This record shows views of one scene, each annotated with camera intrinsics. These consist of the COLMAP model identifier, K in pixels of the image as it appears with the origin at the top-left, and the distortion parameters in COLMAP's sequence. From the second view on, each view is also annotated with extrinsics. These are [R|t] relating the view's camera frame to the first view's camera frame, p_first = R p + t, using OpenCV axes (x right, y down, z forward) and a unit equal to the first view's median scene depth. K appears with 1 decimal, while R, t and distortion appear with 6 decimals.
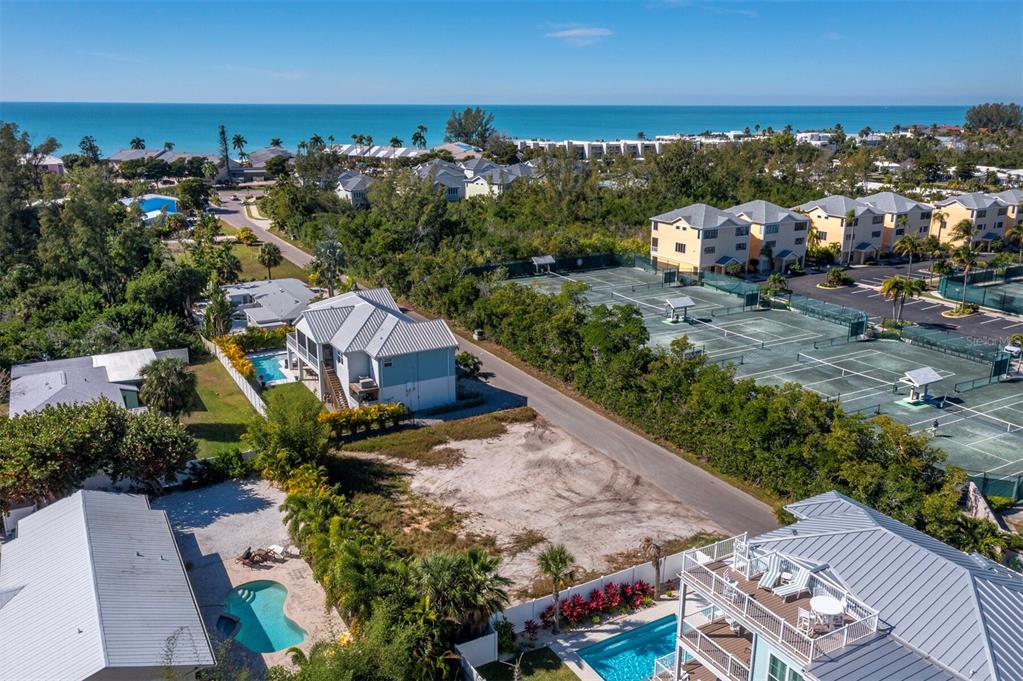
lens RADIAL K [[818.5, 0, 511.5], [0, 818.5, 340.5], [0, 0, 1]] dist [0.004085, 0.009995]
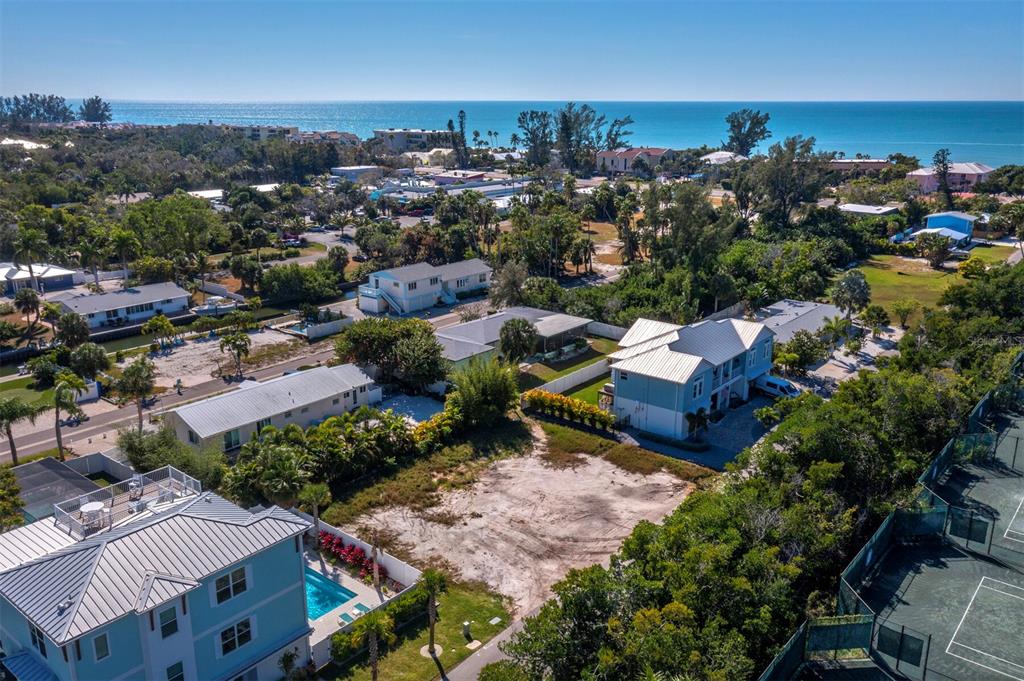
lens RADIAL K [[819.3, 0, 512.0], [0, 819.3, 340.5], [0, 0, 1]] dist [0.004085, 0.009995]
pose [[0.349181, 0.257089, -0.901098, 0.698121], [-0.258294, 0.950781, 0.171173, -0.150865], [0.900753, 0.172978, 0.398400, 0.380464]]
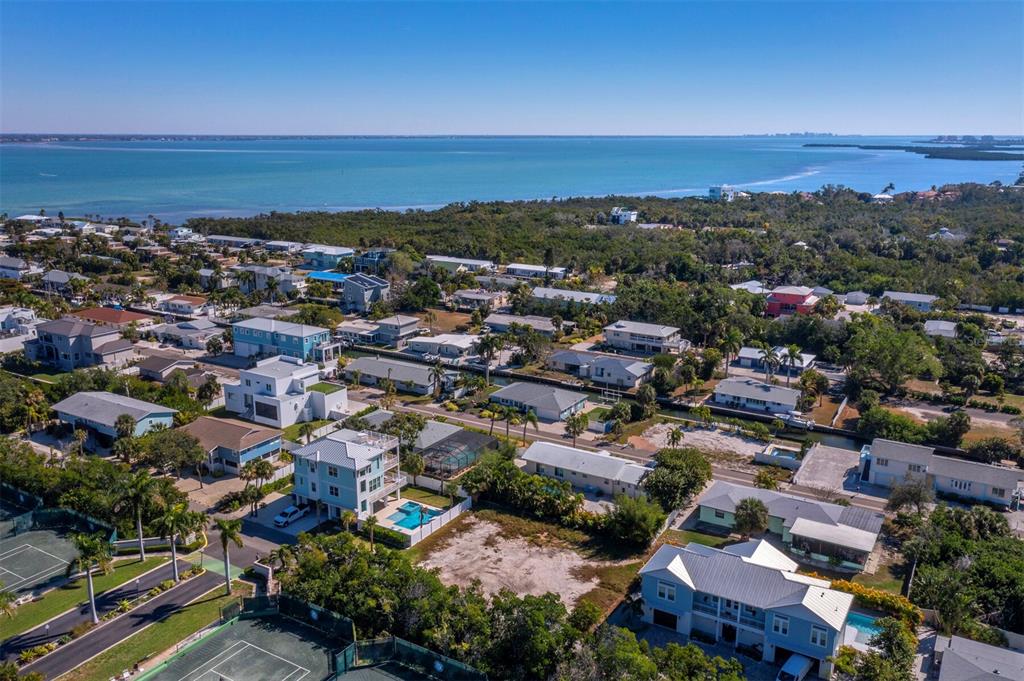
lens RADIAL K [[819.3, 0, 512.0], [0, 819.3, 340.5], [0, 0, 1]] dist [0.004085, 0.009995]
pose [[-0.875212, 0.102200, -0.472820, 0.599936], [-0.145419, 0.876632, 0.458661, -0.775240], [0.461364, 0.470182, -0.752377, 1.559930]]
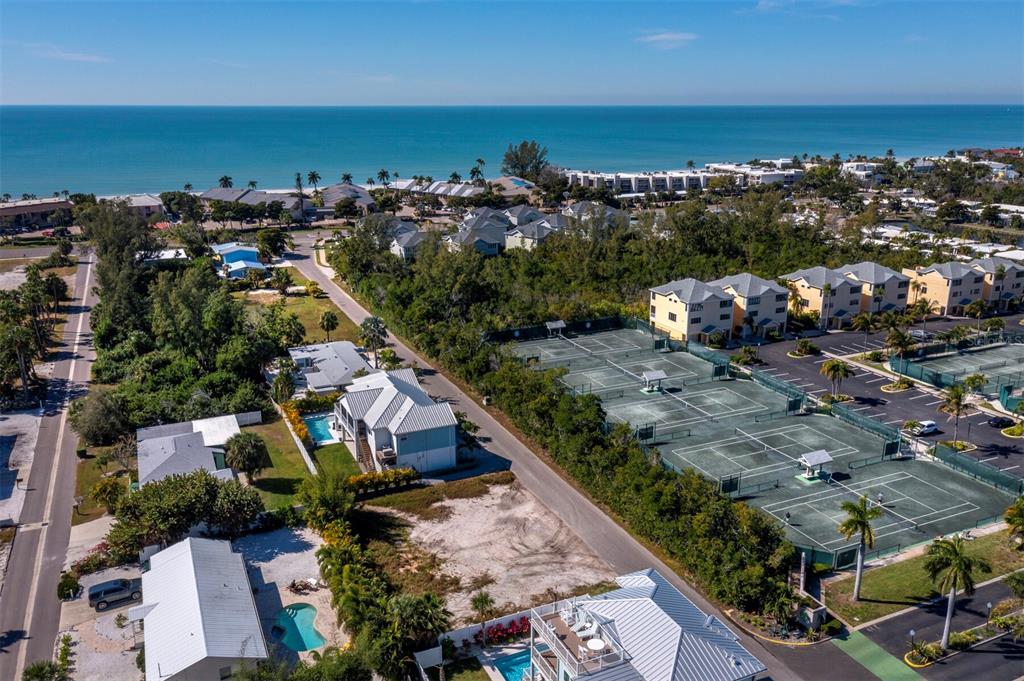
lens RADIAL K [[809.6, 0, 512.0], [0, 809.6, 340.5], [0, 0, 1]] dist [-0.001145, 0.005426]
pose [[0.996401, 0.021055, -0.082110, 0.121020], [-0.021049, 0.999778, 0.000945, -0.124667], [0.082112, 0.000787, 0.996623, -0.287390]]
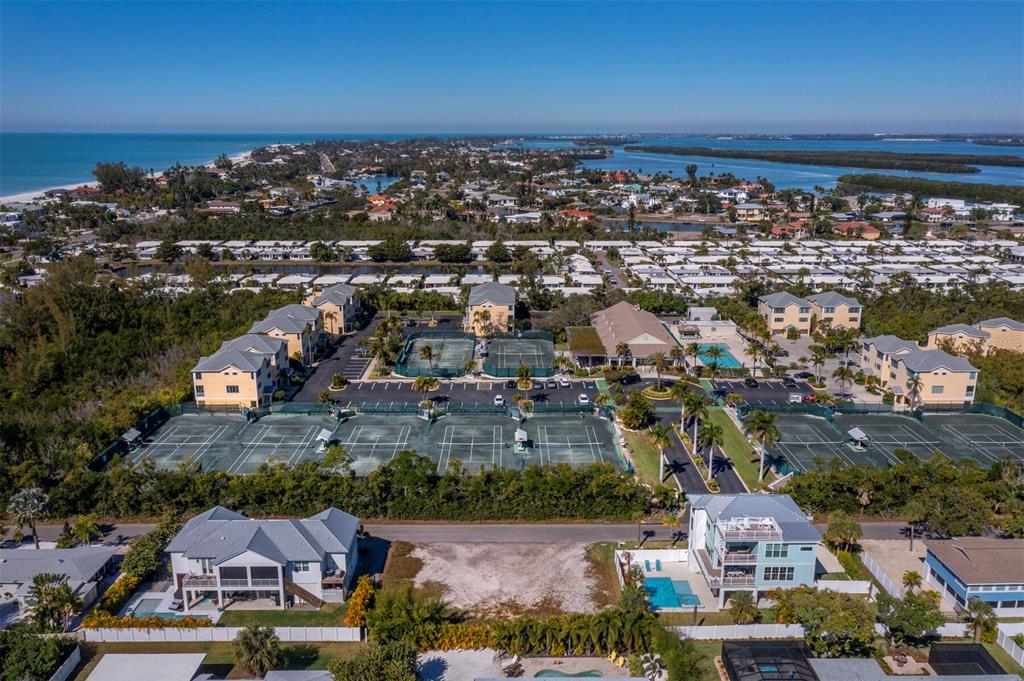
lens RADIAL K [[809.6, 0, 512.0], [0, 809.6, 340.5], [0, 0, 1]] dist [-0.001145, 0.005426]
pose [[0.495906, -0.218926, 0.840326, -0.954496], [0.244619, 0.963729, 0.106717, -0.344715], [-0.833210, 0.152638, 0.531472, 0.014053]]
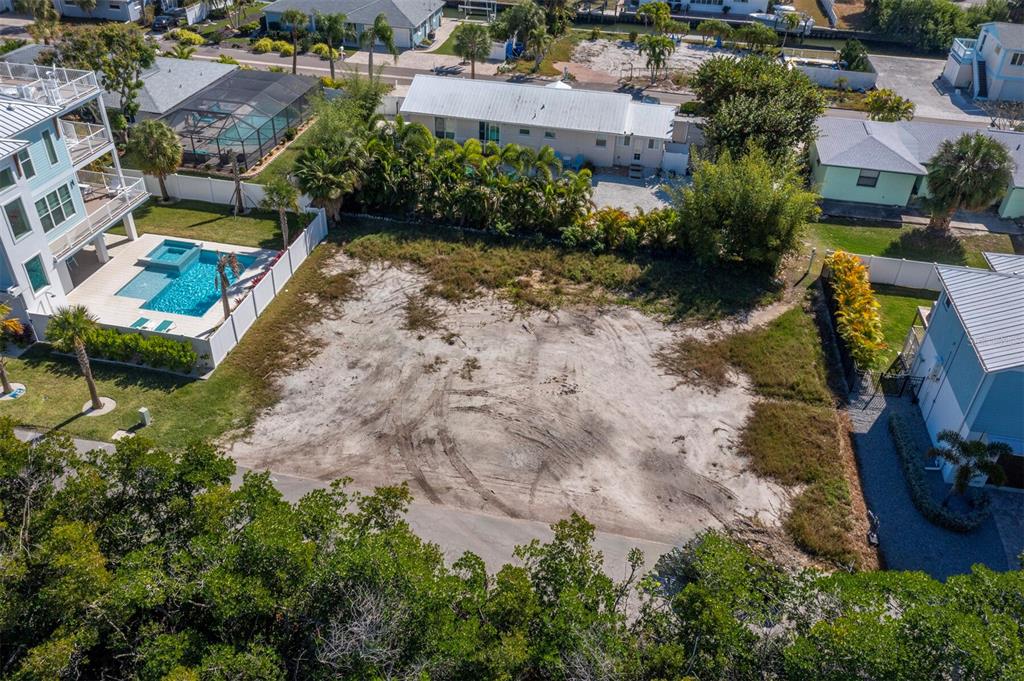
lens RADIAL K [[819.3, 0, 512.0], [0, 819.3, 340.5], [0, 0, 1]] dist [0.004085, 0.009995]
pose [[-0.656451, 0.404849, -0.636529, 0.323612], [-0.245108, 0.683540, 0.687528, -0.213322], [0.713439, 0.607347, -0.349478, 0.903707]]
